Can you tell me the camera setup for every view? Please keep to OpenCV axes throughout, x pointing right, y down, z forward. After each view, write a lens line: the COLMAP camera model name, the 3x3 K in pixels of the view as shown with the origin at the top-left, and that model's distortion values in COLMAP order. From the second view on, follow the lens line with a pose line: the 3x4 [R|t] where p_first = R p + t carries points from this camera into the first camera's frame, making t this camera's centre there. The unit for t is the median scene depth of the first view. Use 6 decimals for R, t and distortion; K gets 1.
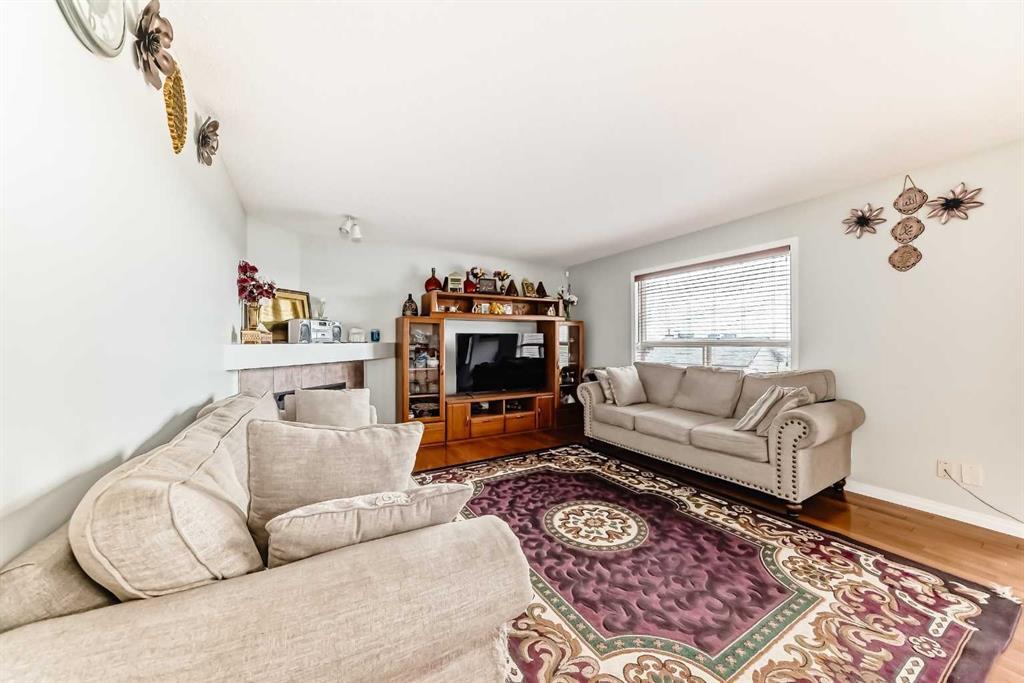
lens RADIAL K [[363.2, 0, 513.3], [0, 363.2, 345.4], [0, 0, 1]] dist [-0.000326, 0.000127]
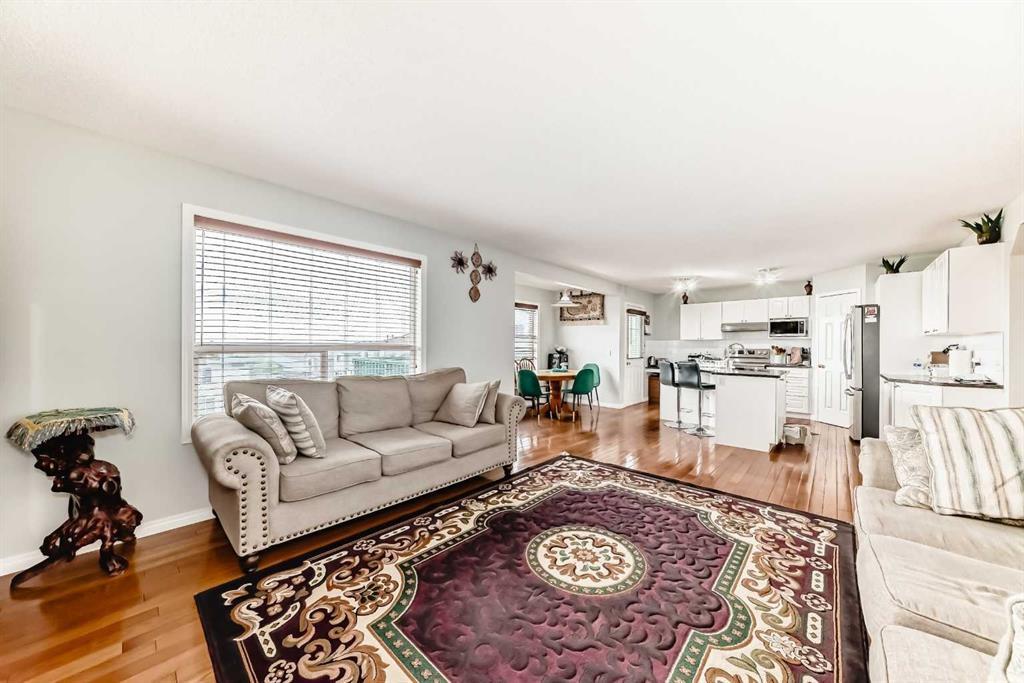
lens RADIAL K [[365.4, 0, 512.0], [0, 365.4, 341.5], [0, 0, 1]] dist [-0.027478, 0.007990]
pose [[-0.300425, 0.011217, 0.953740, -0.502354], [0.001185, 0.999934, -0.011387, -0.010331], [-0.953805, -0.002291, -0.300418, 1.294630]]
